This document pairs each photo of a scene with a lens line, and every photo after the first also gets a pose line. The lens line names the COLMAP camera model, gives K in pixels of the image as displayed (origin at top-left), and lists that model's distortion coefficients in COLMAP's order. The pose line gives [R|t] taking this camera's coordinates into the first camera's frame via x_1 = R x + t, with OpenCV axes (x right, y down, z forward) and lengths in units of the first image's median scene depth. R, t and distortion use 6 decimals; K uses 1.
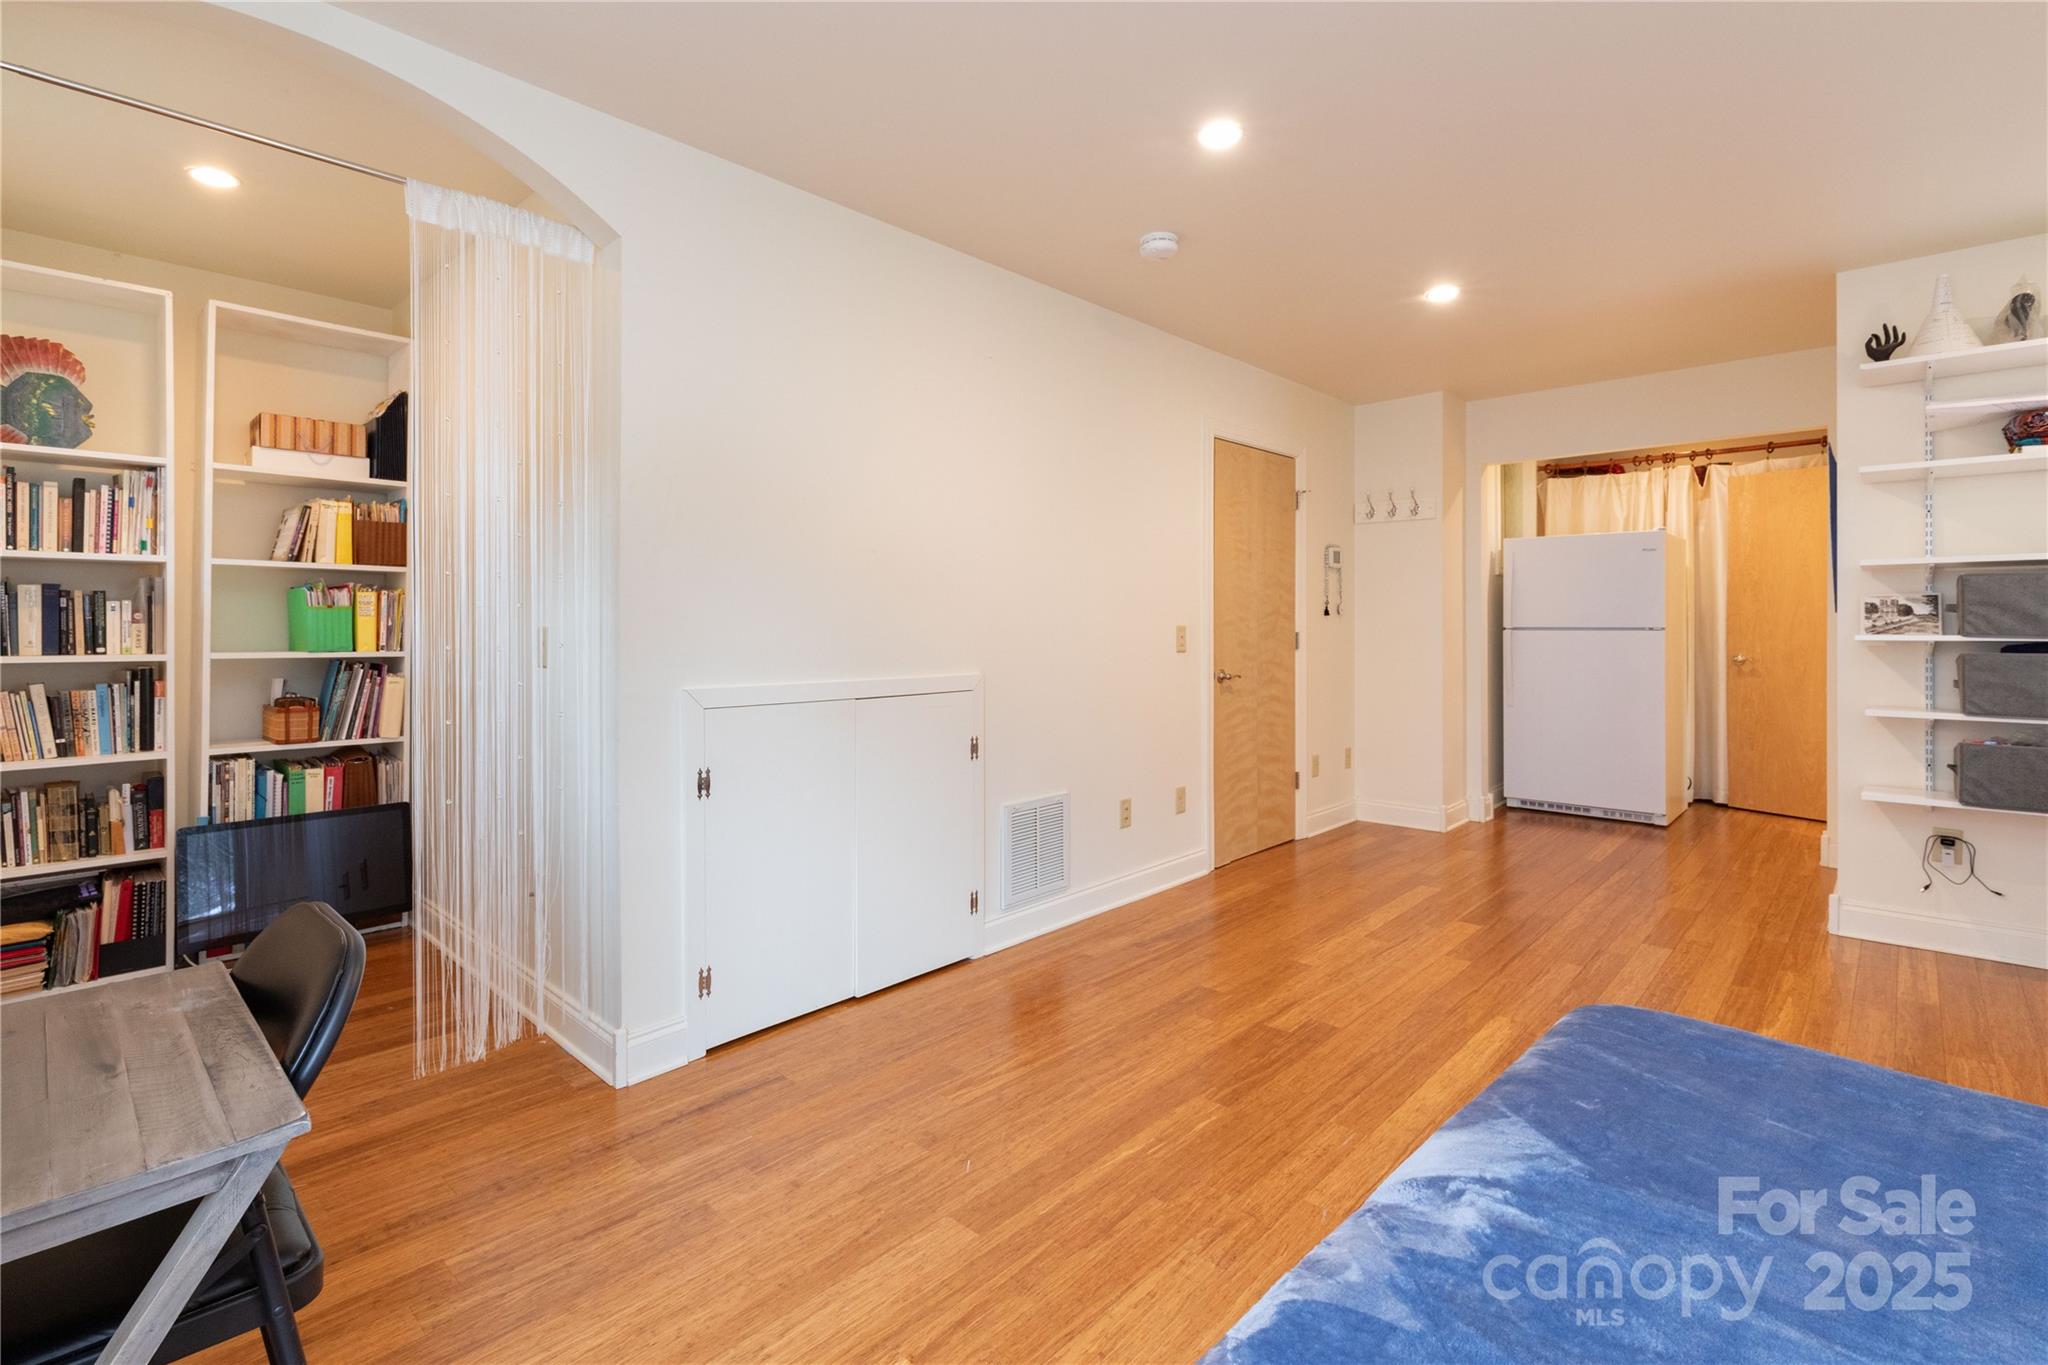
lens RADIAL K [[934.2, 0, 1015.2], [0, 934.2, 623.9], [0, 0, 1]] dist [0.001417, -0.000106]
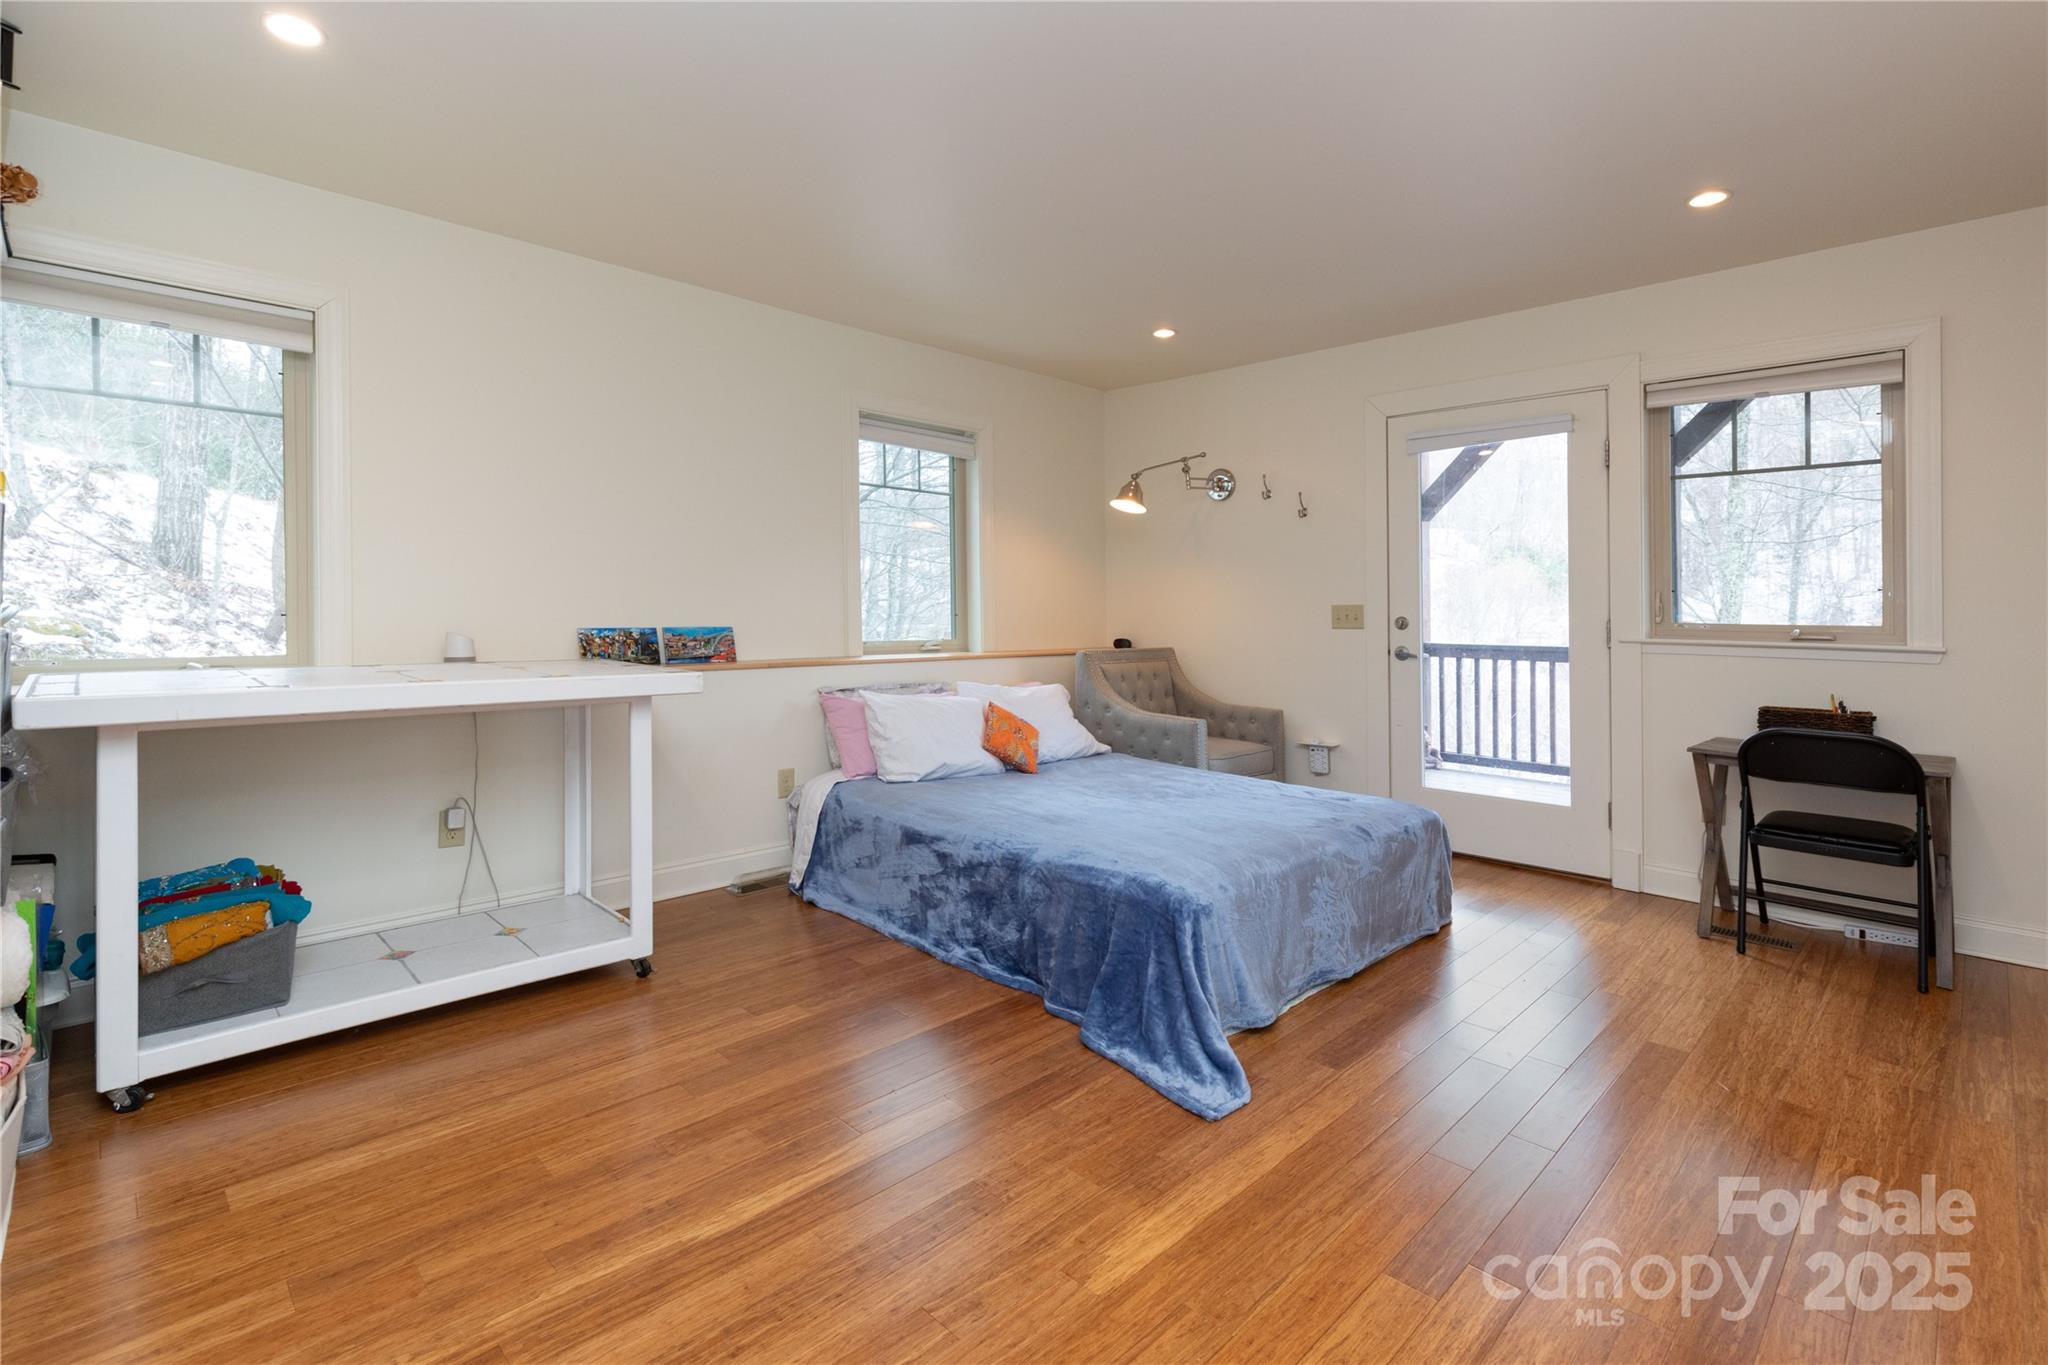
lens RADIAL K [[934.2, 0, 1031.9], [0, 934.2, 608.8], [0, 0, 1]] dist [0.001417, -0.000106]
pose [[-0.999515, -0.002808, 0.031022, 0.661320], [-0.002924, 0.999989, -0.003691, 0.012603], [-0.031011, -0.003780, -0.999512, 1.909218]]
